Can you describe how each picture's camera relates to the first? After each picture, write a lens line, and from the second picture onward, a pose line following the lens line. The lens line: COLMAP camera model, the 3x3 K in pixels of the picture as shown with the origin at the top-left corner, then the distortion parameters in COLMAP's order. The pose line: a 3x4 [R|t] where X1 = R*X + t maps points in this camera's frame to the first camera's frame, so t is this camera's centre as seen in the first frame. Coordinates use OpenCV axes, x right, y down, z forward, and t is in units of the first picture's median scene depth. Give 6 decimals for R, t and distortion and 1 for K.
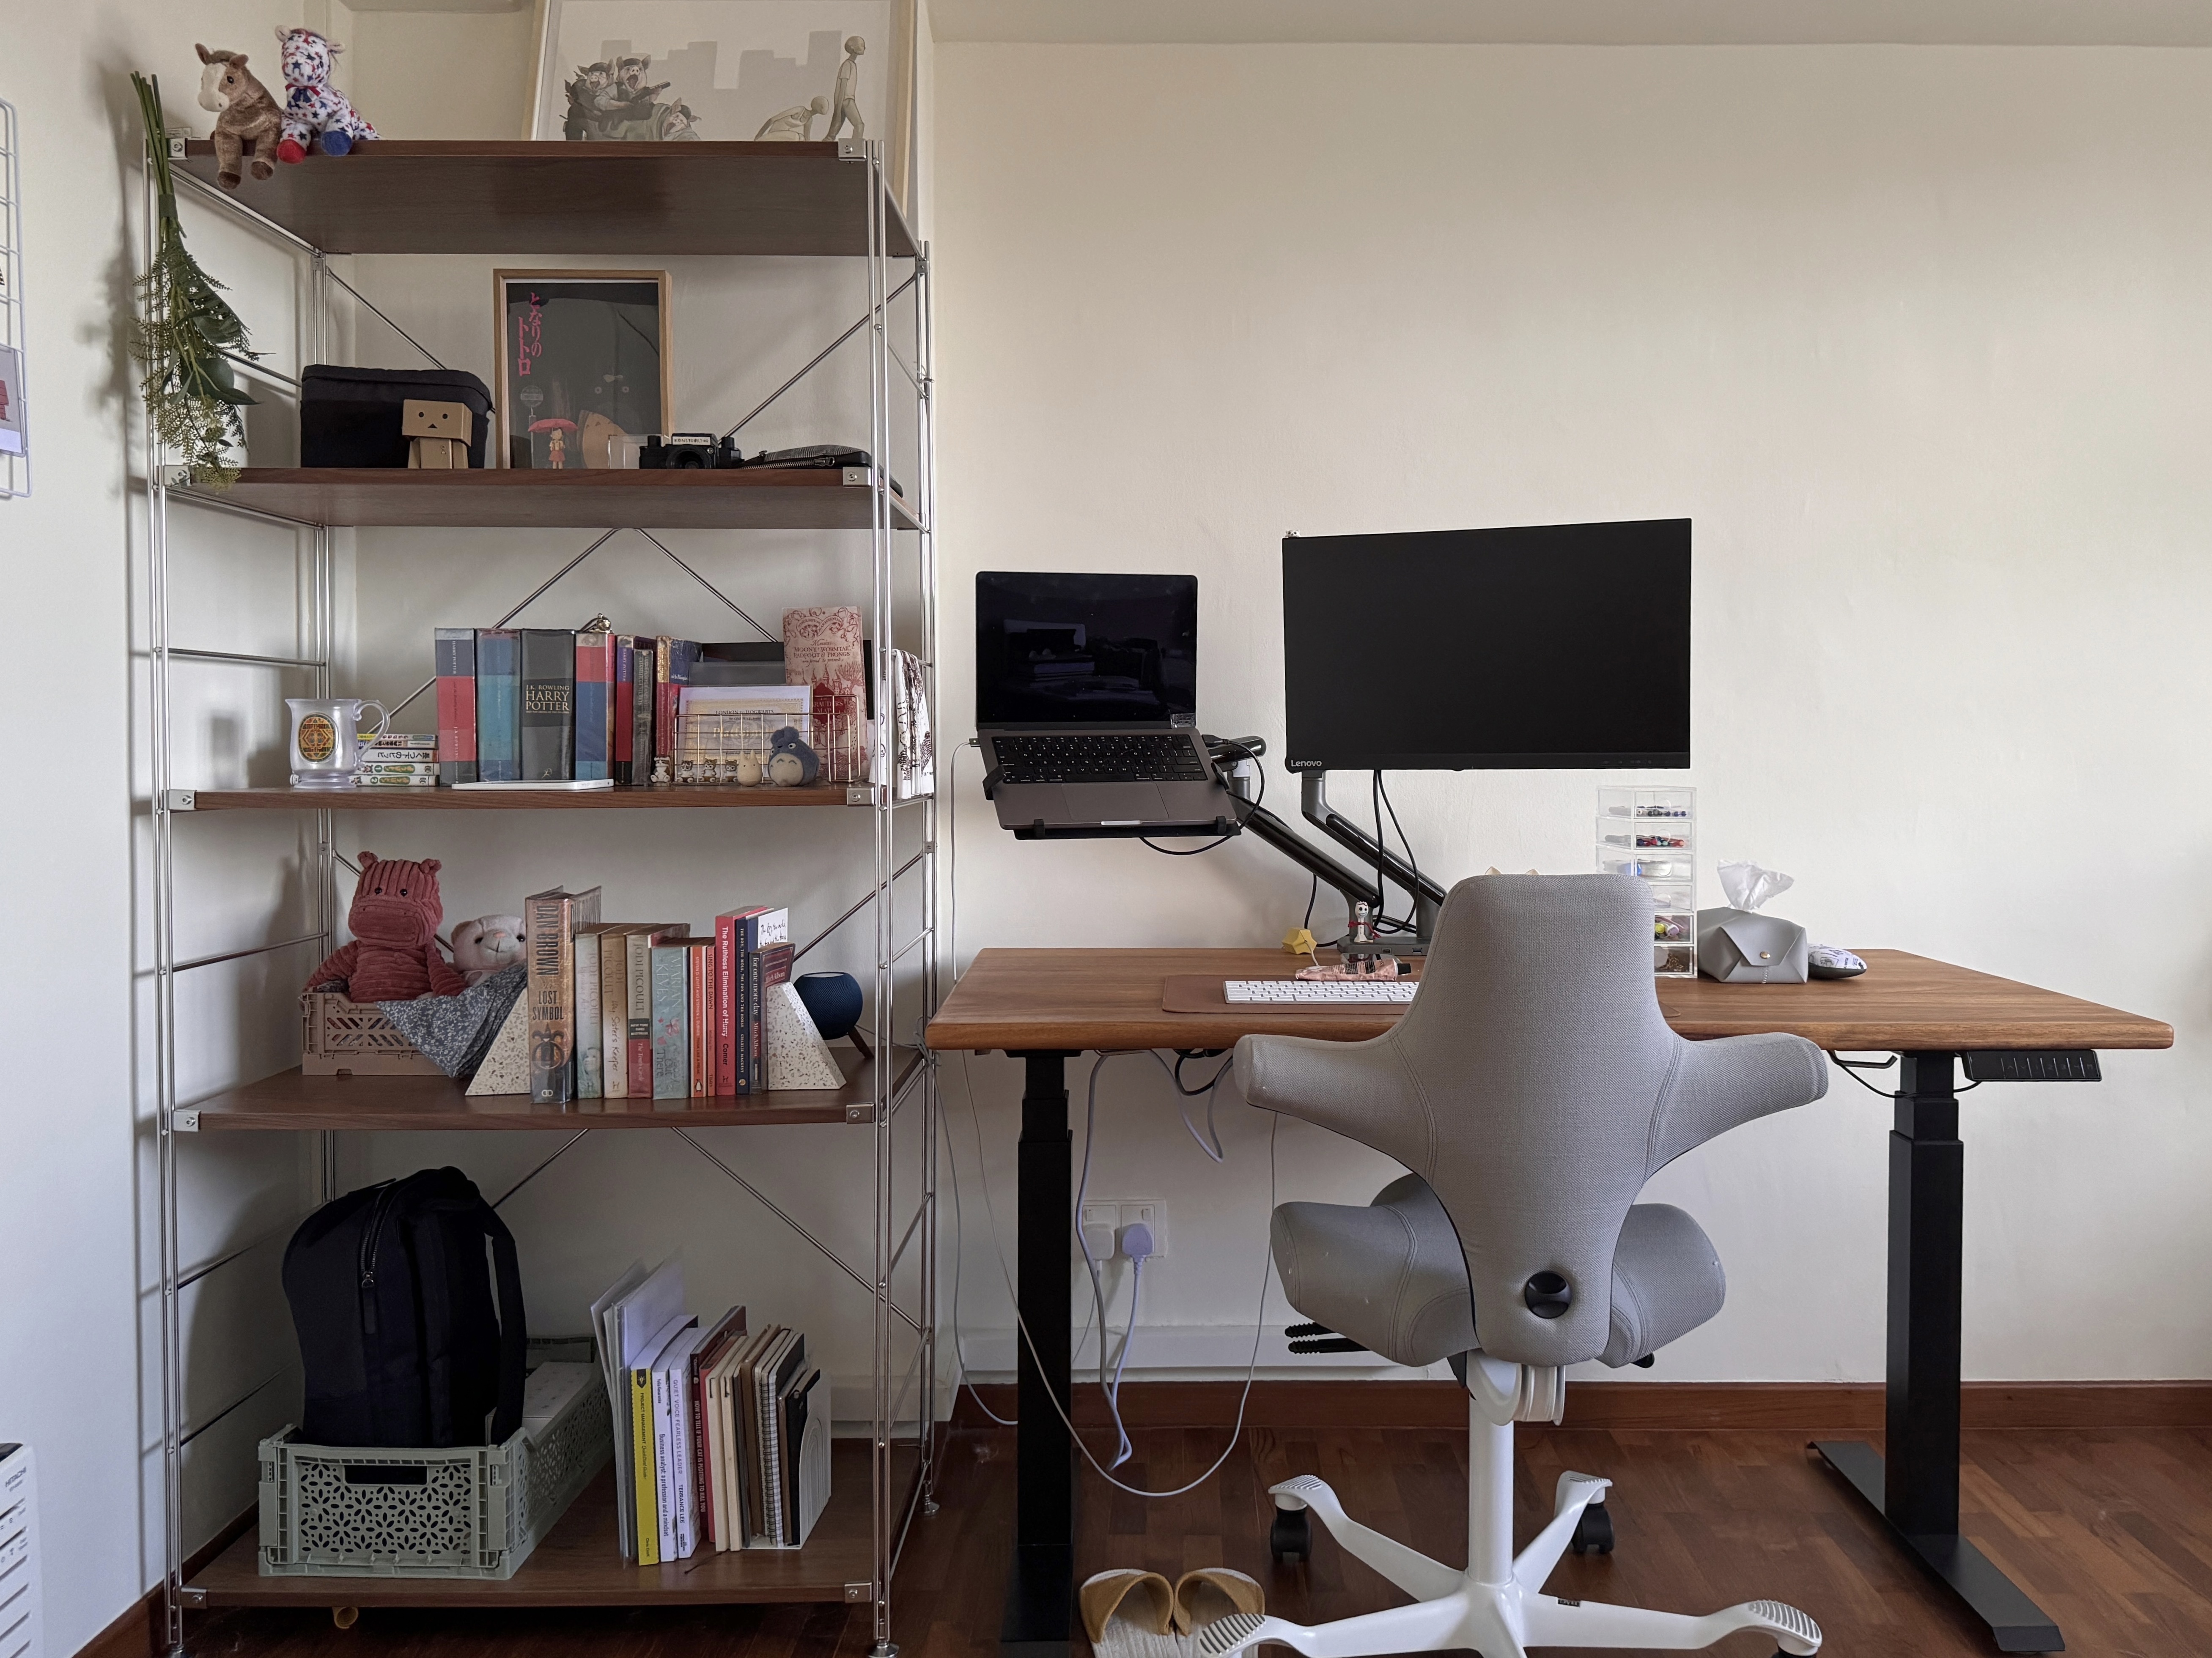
lens RADIAL K [[1650.6, 0, 1171.7], [0, 1650.6, 798.0], [0, 0, 1]] dist [0.071266, -0.087294]
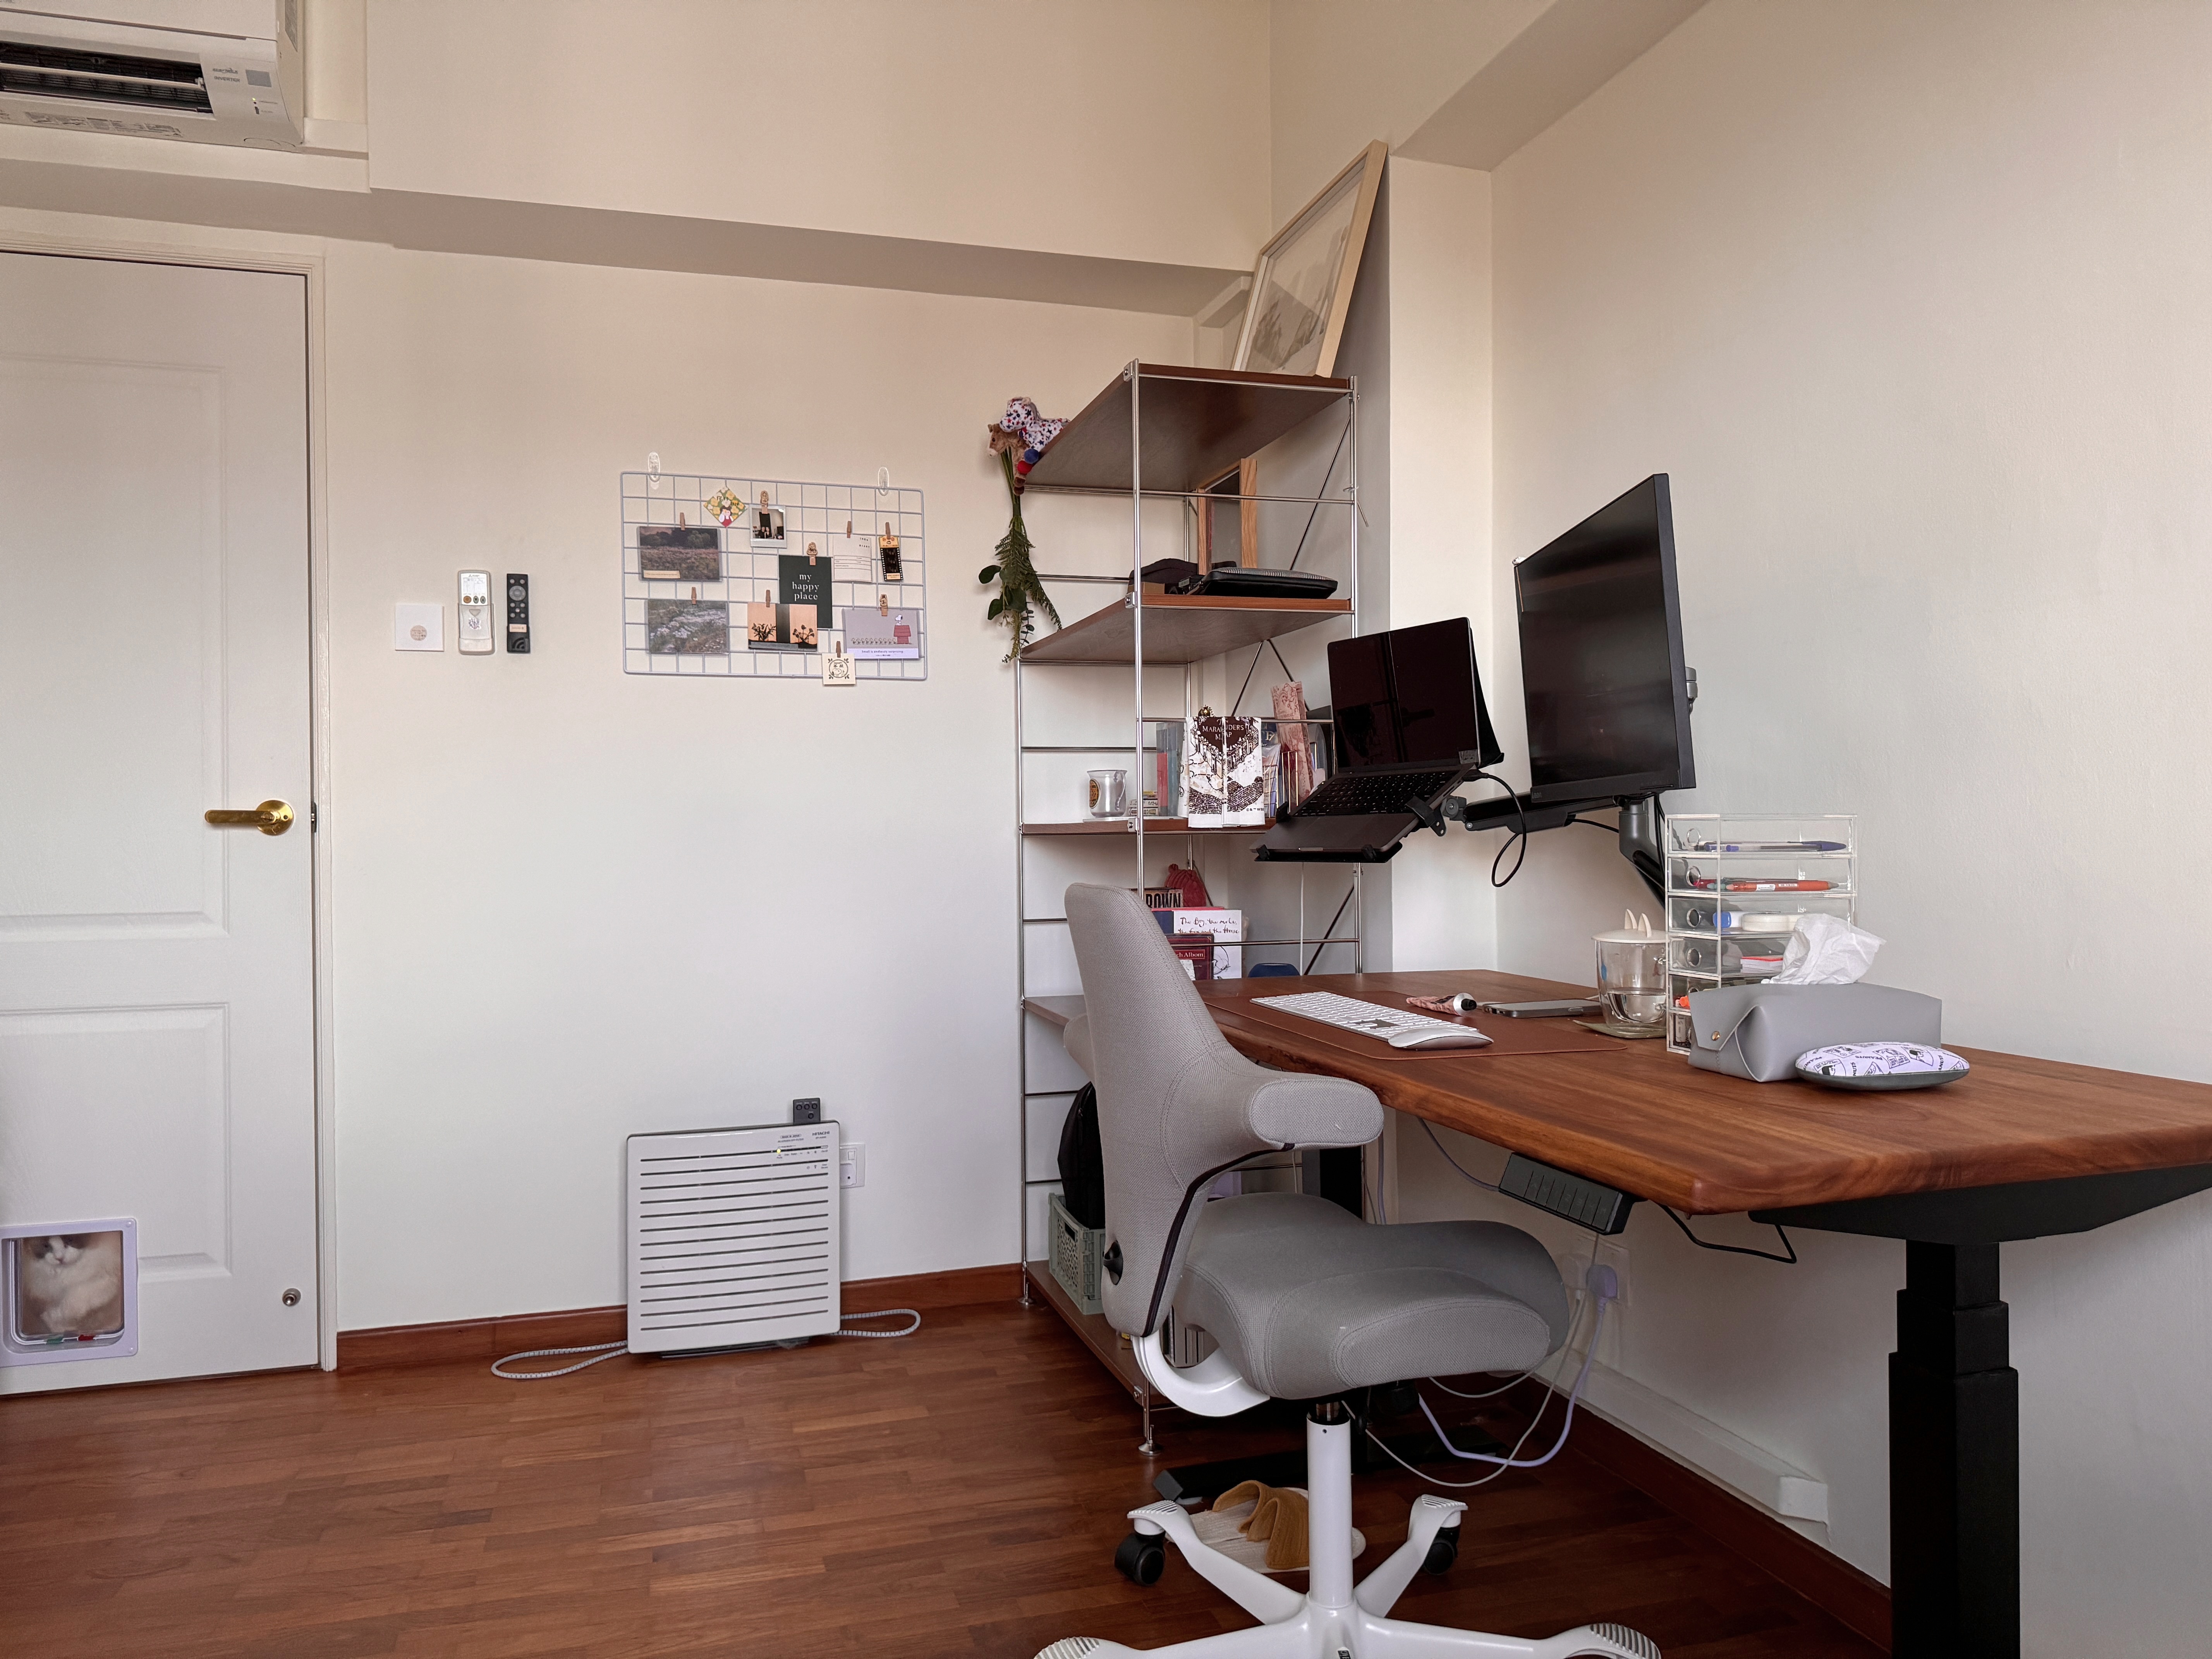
lens RADIAL K [[1525.6, 0, 1106.0], [0, 1525.6, 829.5], [0, 0, 1]] dist [0.065977, 0.000300]
pose [[0.275695, -0.002782, -0.961241, 0.946865], [-0.023418, 0.999680, -0.009610, 0.015227], [0.960960, 0.025160, 0.275542, 0.547690]]
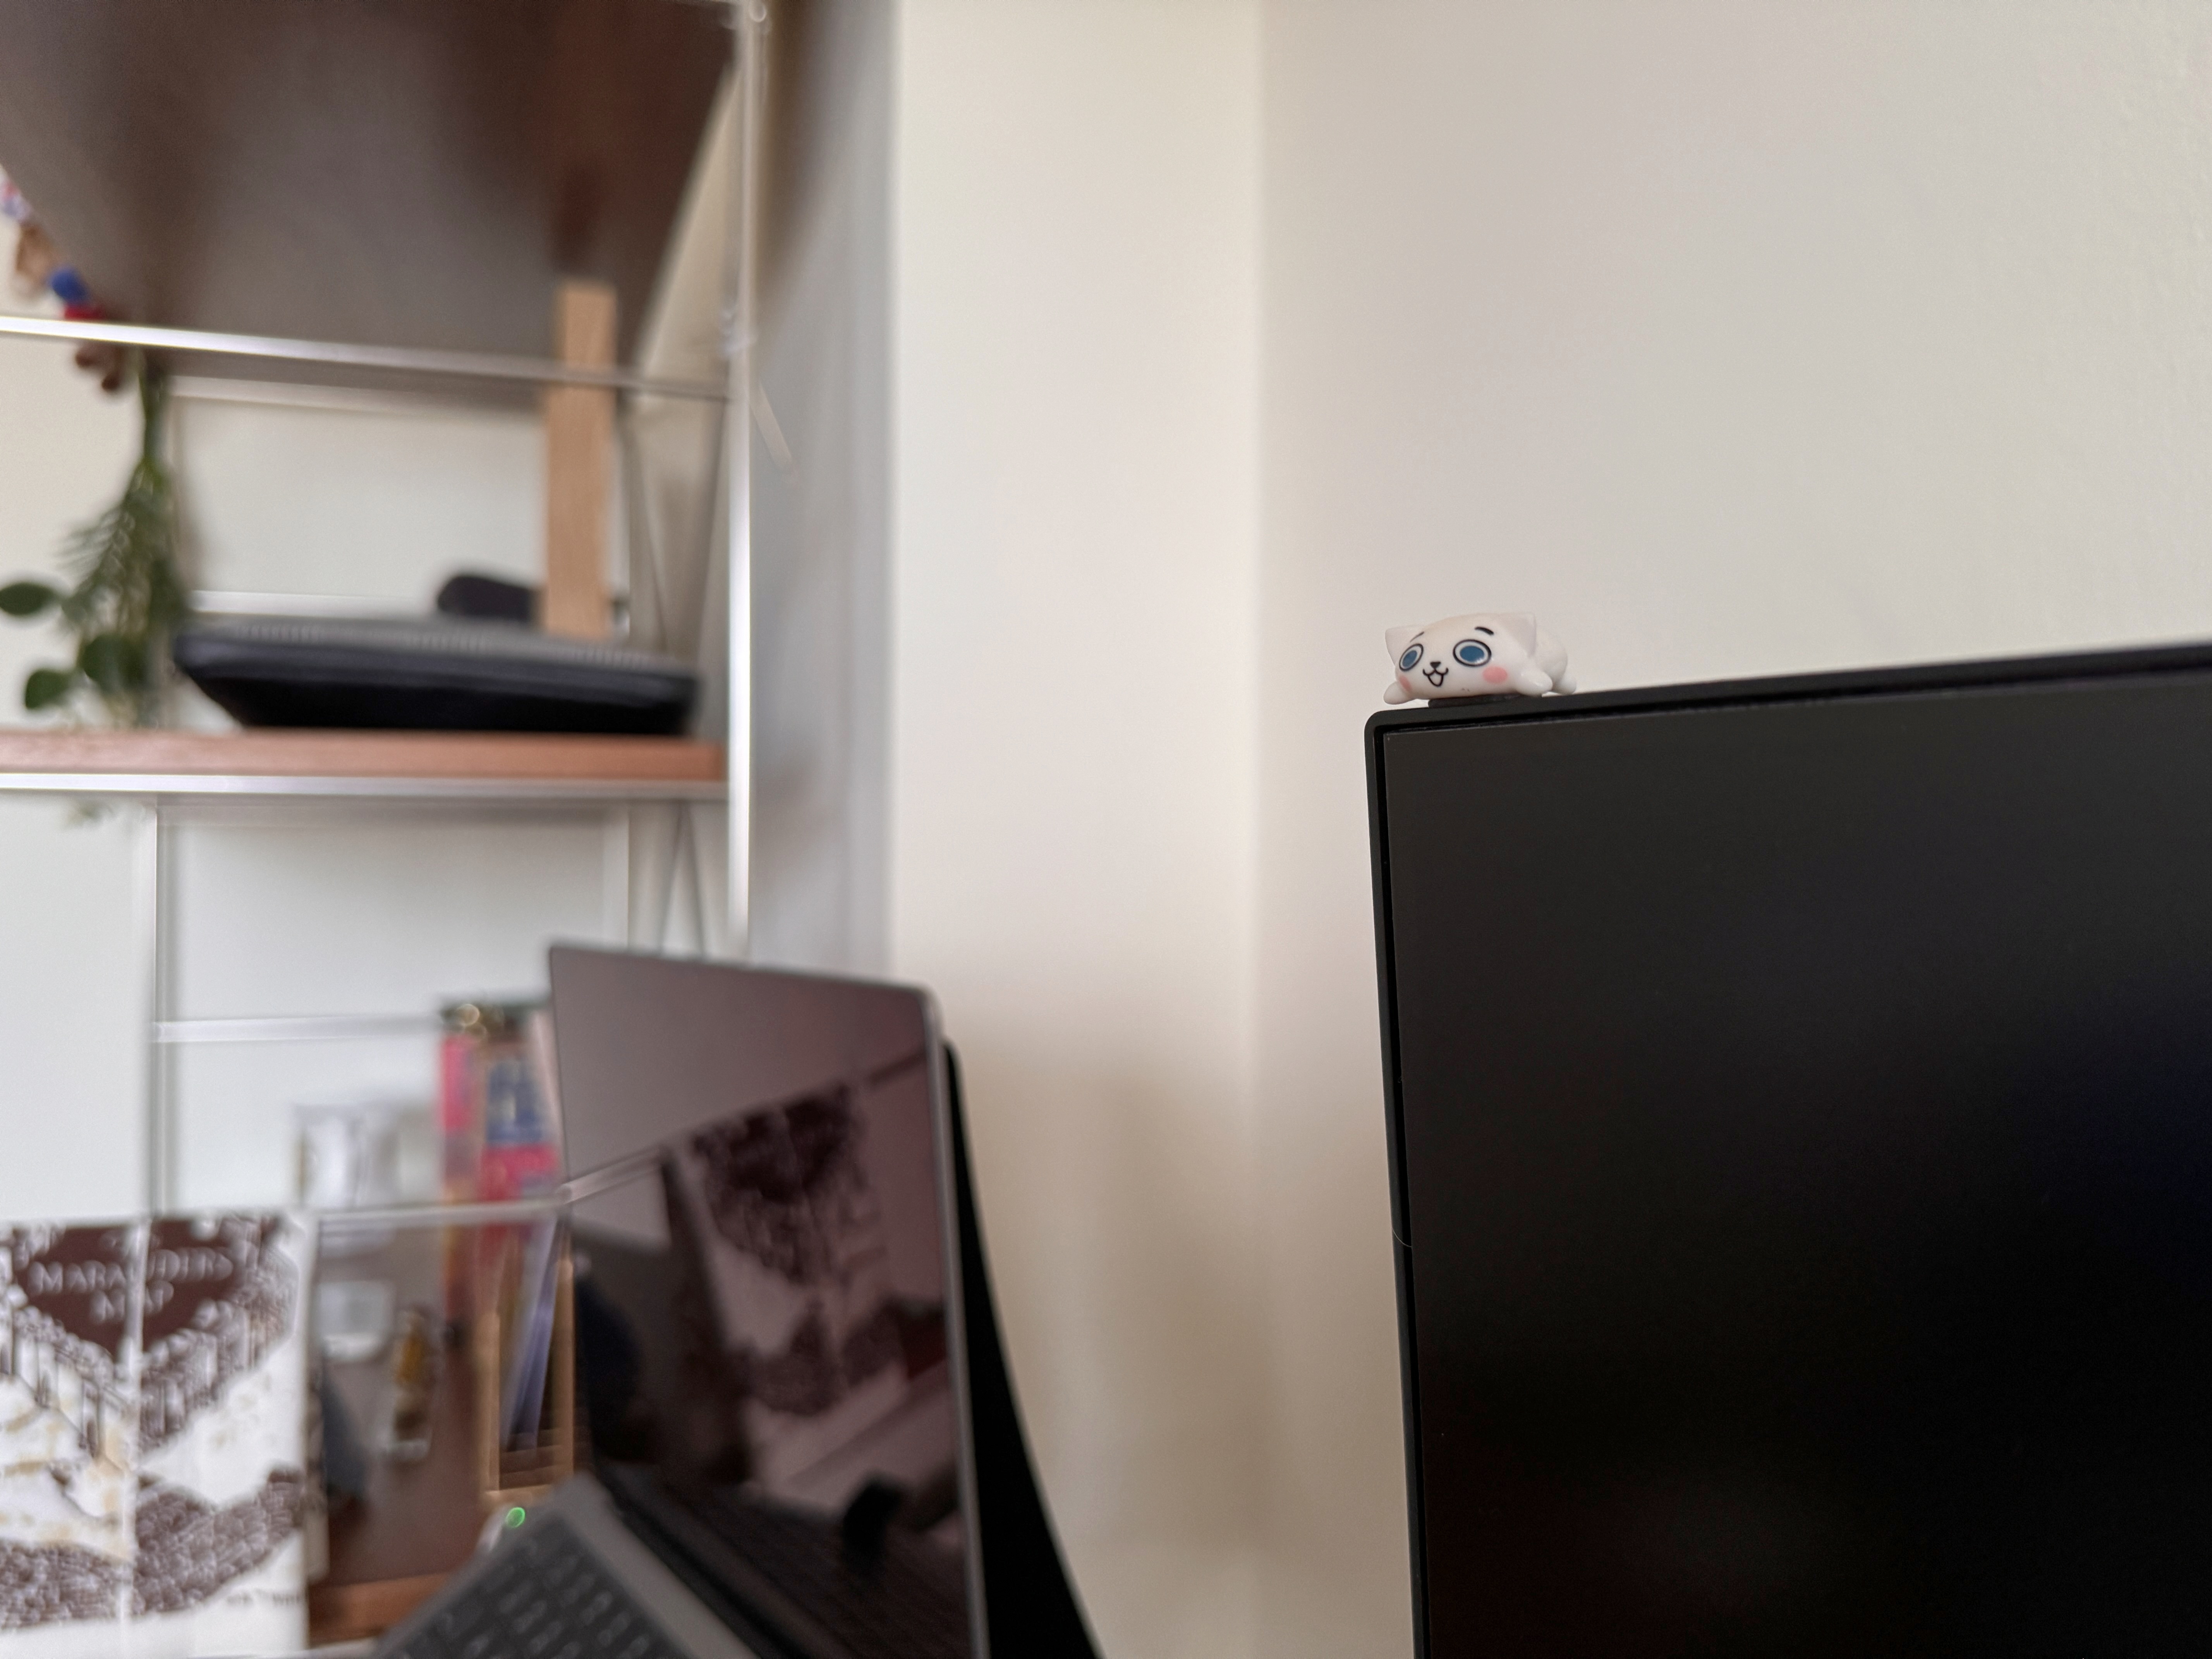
lens RADIAL K [[1650.8, 0, 1171.7], [0, 1650.8, 798.5], [0, 0, 1]] dist [0.071266, -0.087294]
pose [[0.285837, -0.009181, -0.958234, 0.211543], [-0.032847, 0.999273, -0.019372, -0.165703], [0.957715, 0.037013, 0.285328, 1.048780]]
